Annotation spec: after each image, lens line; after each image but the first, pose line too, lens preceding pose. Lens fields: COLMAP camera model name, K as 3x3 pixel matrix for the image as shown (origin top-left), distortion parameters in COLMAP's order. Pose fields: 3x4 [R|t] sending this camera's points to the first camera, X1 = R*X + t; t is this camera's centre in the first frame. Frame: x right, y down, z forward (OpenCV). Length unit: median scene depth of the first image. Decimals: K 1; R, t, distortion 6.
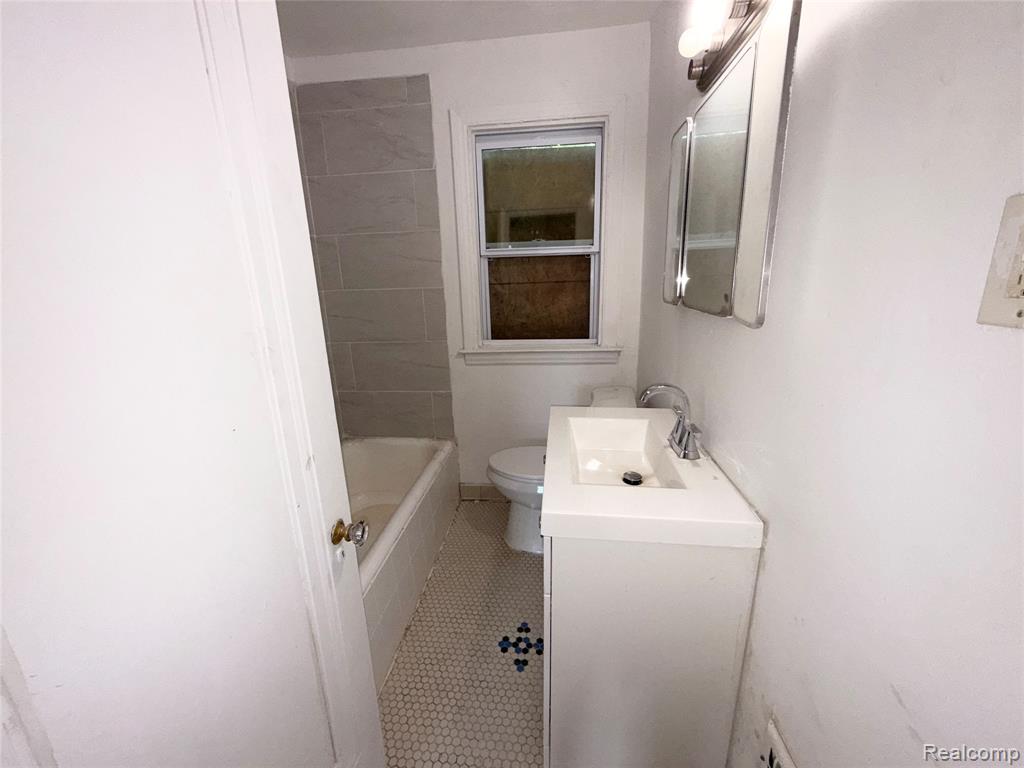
lens RADIAL K [[406.8, 0, 510.0], [0, 406.8, 381.2], [0, 0, 1]] dist [-0.001881, 0.000177]
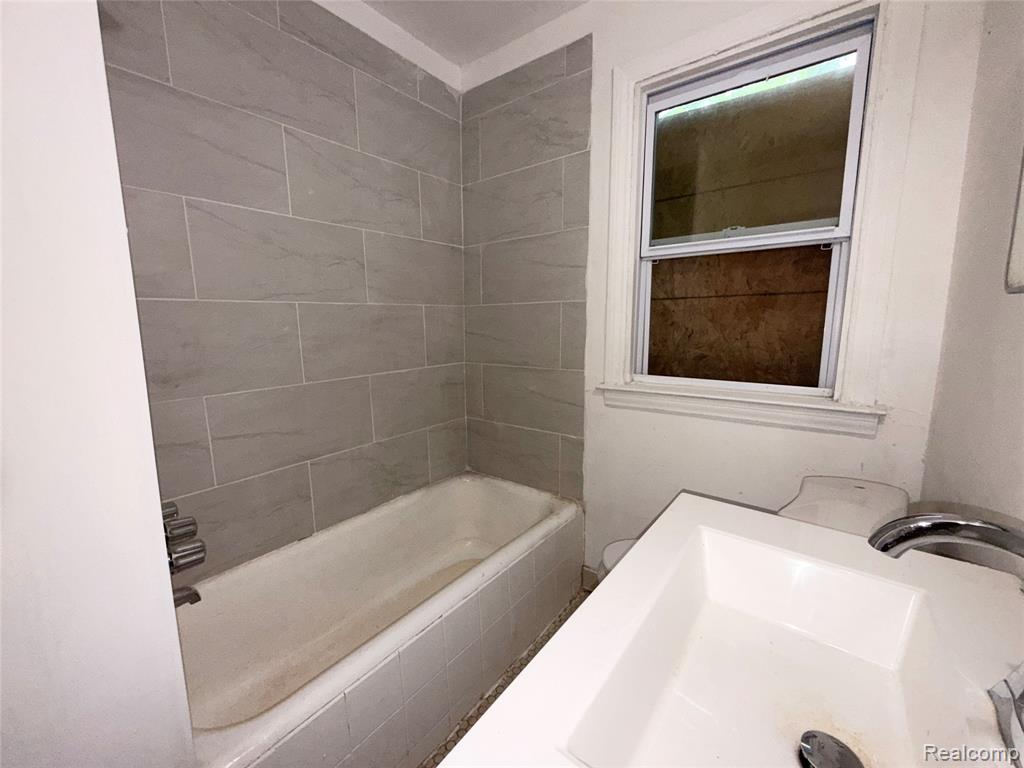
lens RADIAL K [[406.8, 0, 510.0], [0, 406.8, 381.2], [0, 0, 1]] dist [-0.001881, 0.000177]
pose [[0.860626, 0.096485, -0.500013, 0.106269], [-0.147039, 0.987148, -0.062600, -0.012362], [0.487547, 0.127396, 0.863753, 0.283880]]
